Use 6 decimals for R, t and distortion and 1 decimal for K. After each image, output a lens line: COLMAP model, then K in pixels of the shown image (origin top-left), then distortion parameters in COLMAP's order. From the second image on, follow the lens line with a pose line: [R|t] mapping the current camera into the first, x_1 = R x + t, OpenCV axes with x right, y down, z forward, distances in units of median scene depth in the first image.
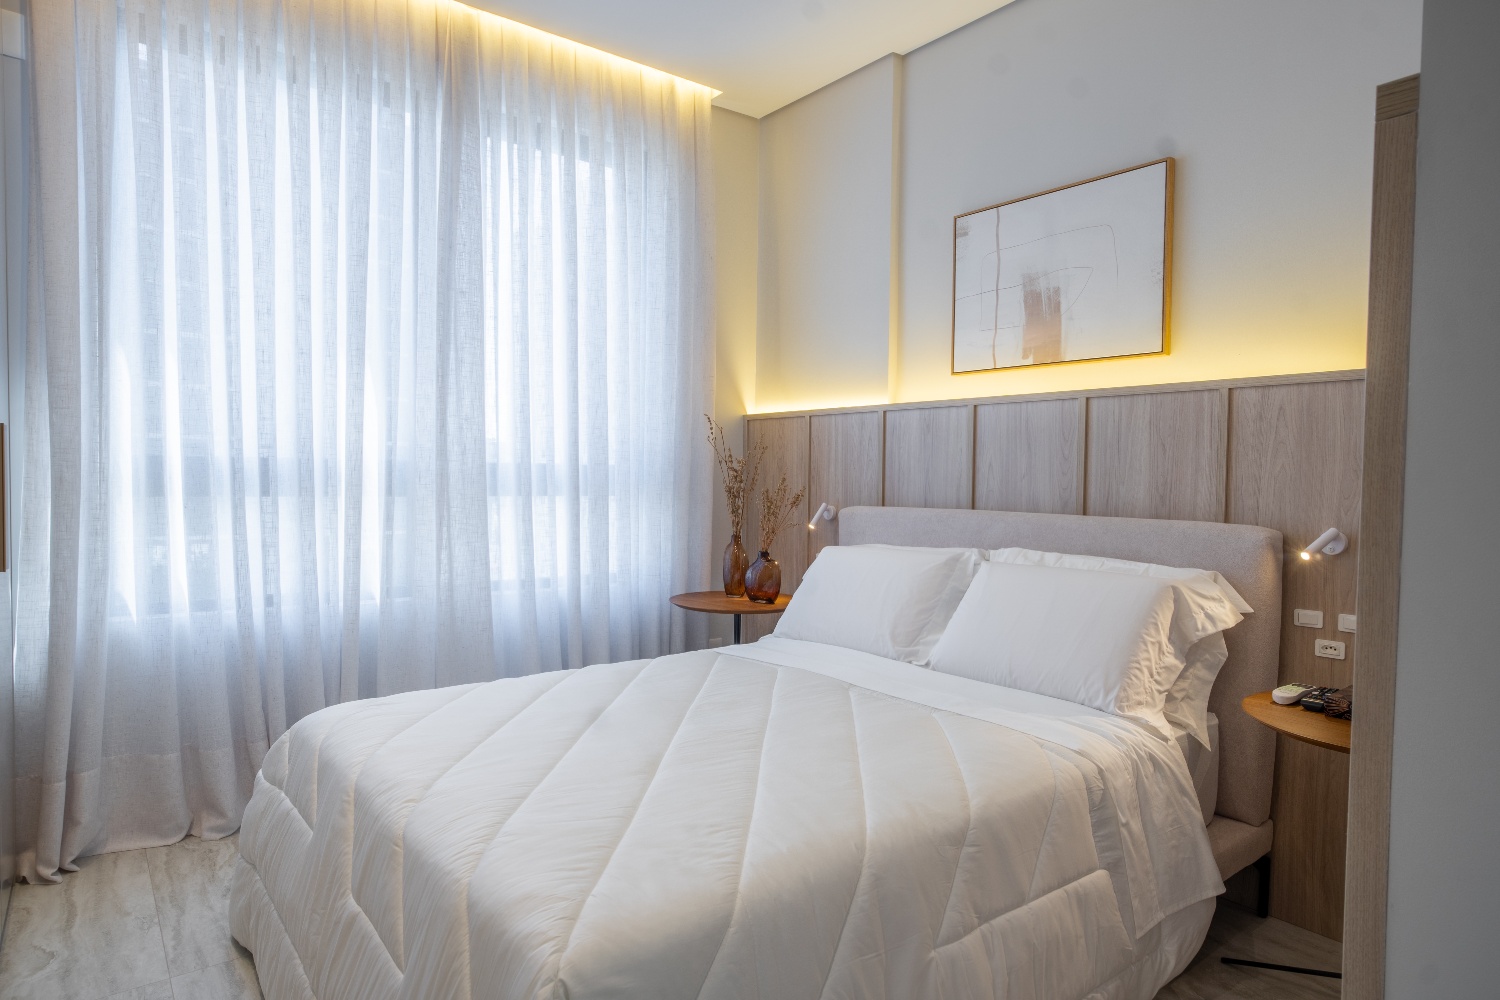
lens RADIAL K [[852.7, 0, 753.4], [0, 852.7, 505.3], [0, 0, 1]] dist [-0.036397, 0.028291]
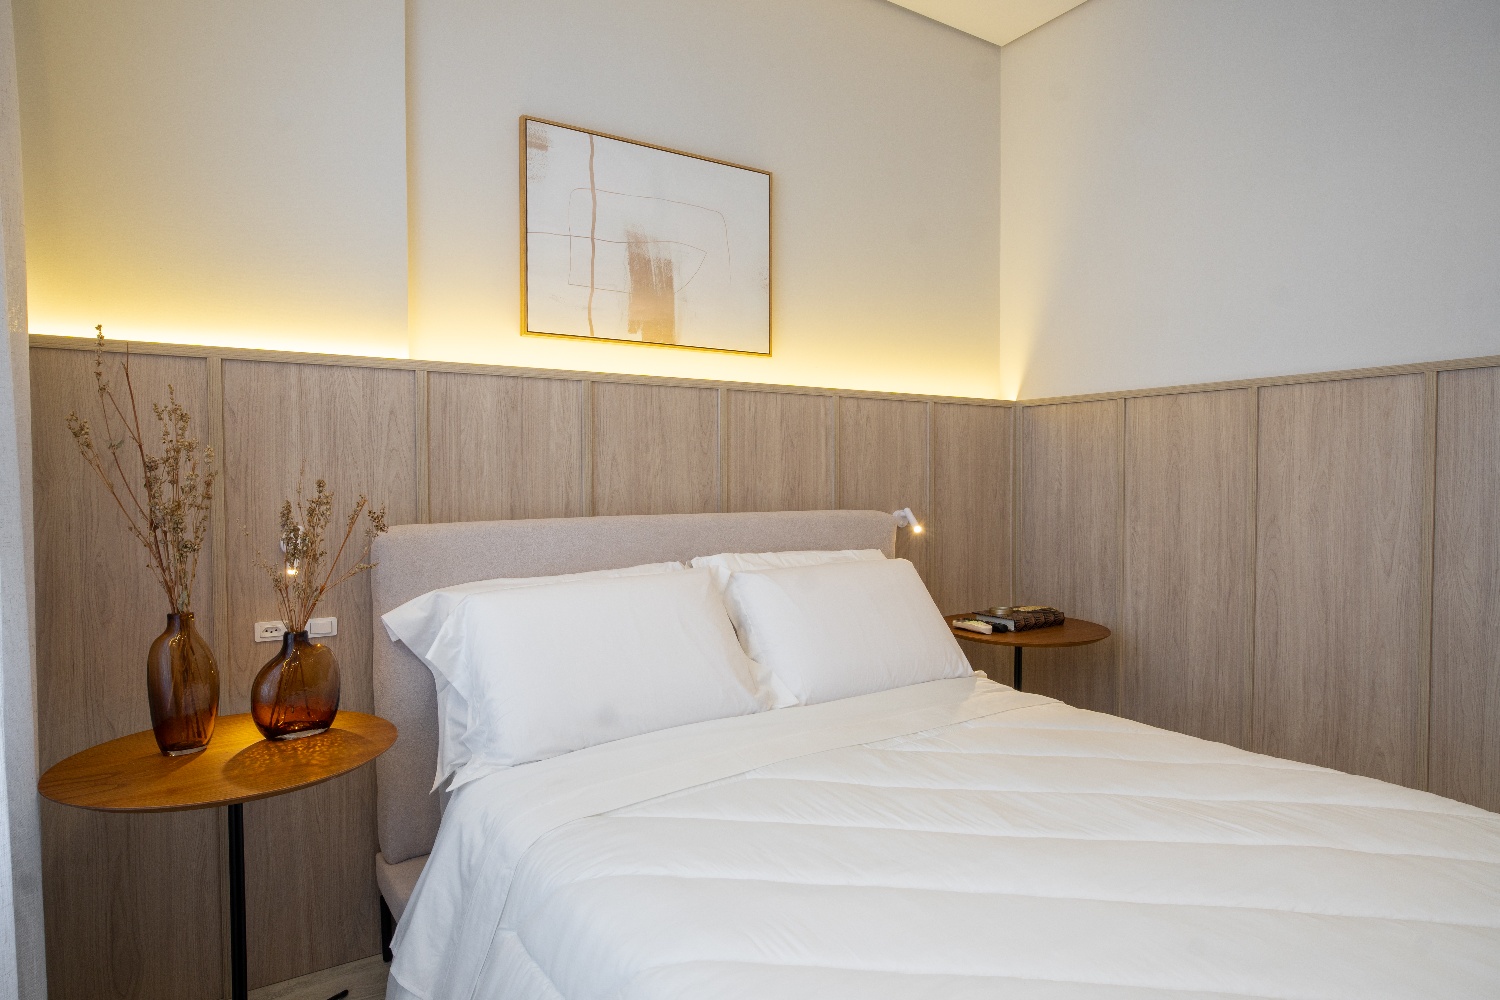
lens RADIAL K [[852.7, 0, 753.4], [0, 852.7, 505.3], [0, 0, 1]] dist [-0.036397, 0.028291]
pose [[0.097527, -0.066131, 0.993033, -0.526249], [0.026645, 0.997606, 0.063819, -0.052124], [-0.994876, 0.020235, 0.099056, 0.802794]]
